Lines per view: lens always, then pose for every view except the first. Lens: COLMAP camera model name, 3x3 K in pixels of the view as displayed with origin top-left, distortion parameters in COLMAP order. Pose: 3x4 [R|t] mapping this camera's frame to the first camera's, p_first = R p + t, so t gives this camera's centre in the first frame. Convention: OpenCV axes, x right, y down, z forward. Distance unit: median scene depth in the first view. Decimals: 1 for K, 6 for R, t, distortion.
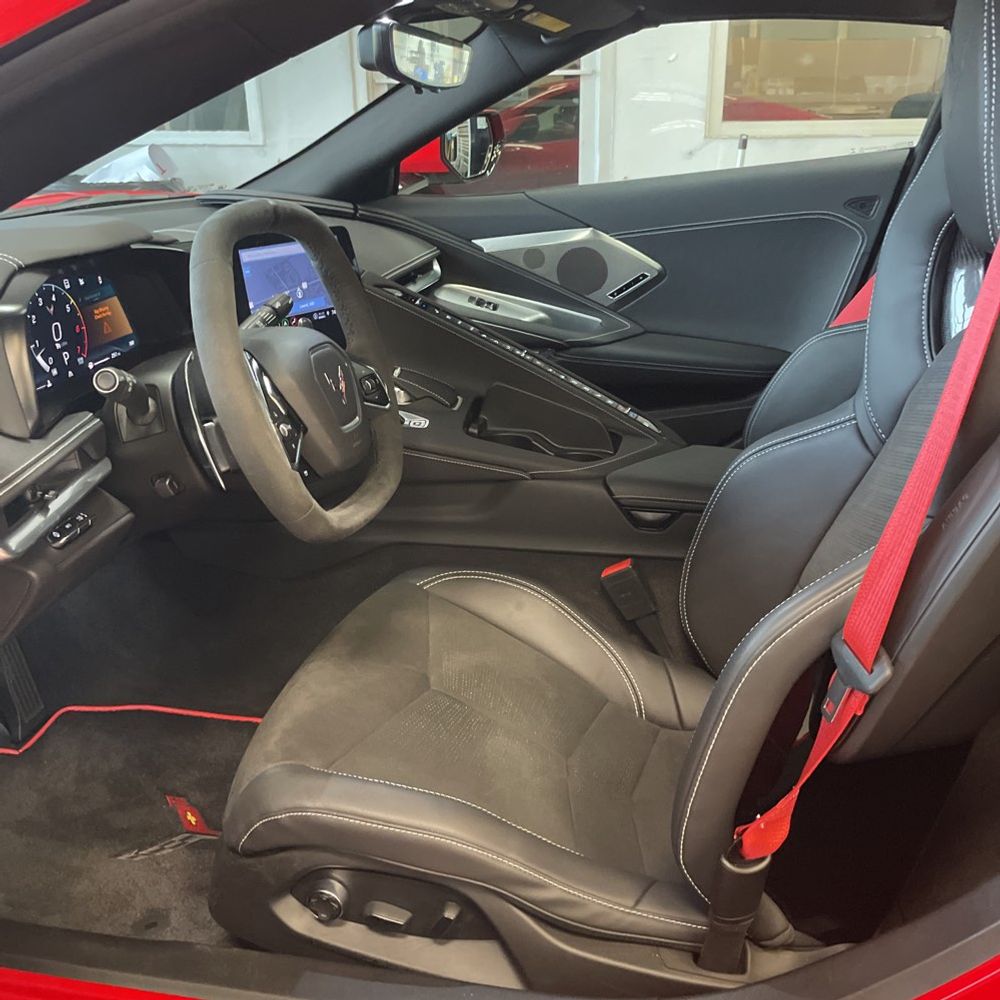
lens RADIAL K [[1011.6, 0, 500.0], [0, 1011.6, 500.0], [0, 0, 1]] dist [0.068298, -0.098120]
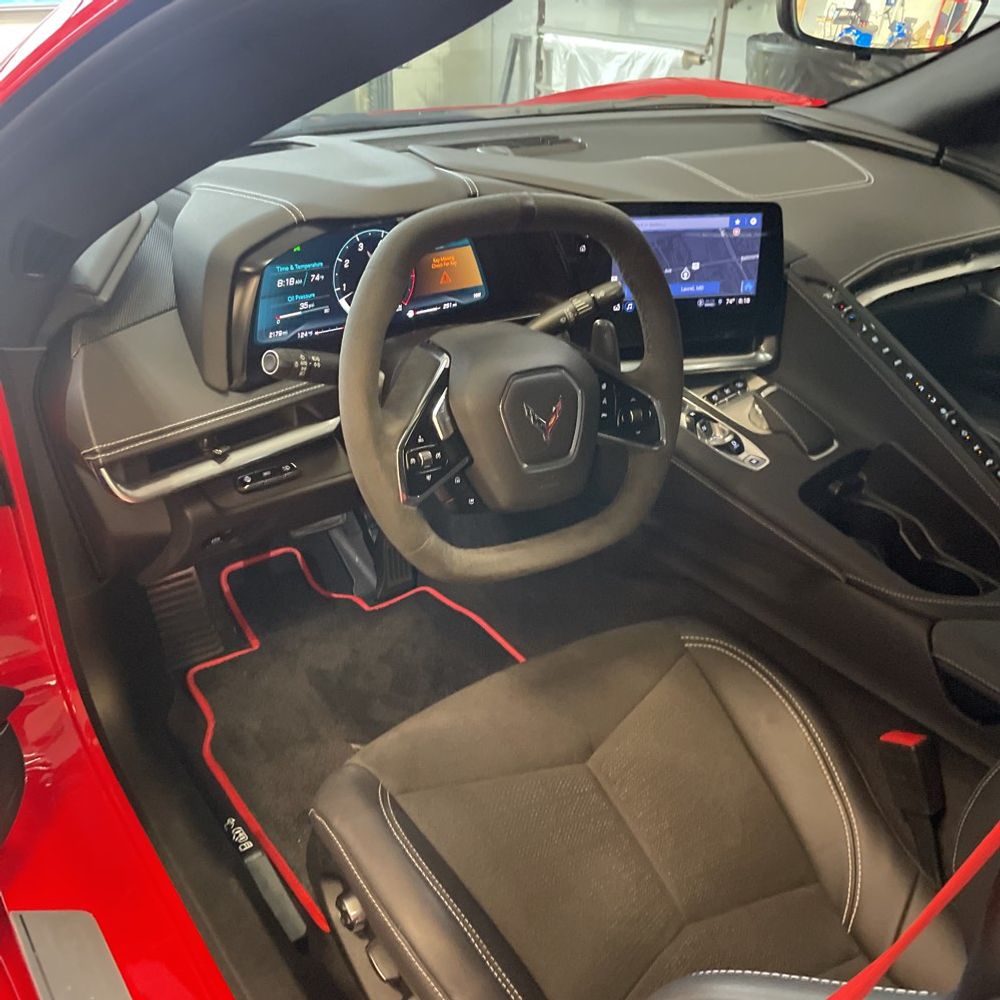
lens RADIAL K [[1011.6, 0, 500.0], [0, 1011.6, 500.0], [0, 0, 1]] dist [0.068298, -0.098120]
pose [[0.730341, 0.365456, -0.577100, 0.272707], [-0.282007, 0.930802, 0.232551, -0.190933], [0.622152, -0.007096, 0.782864, 0.232151]]
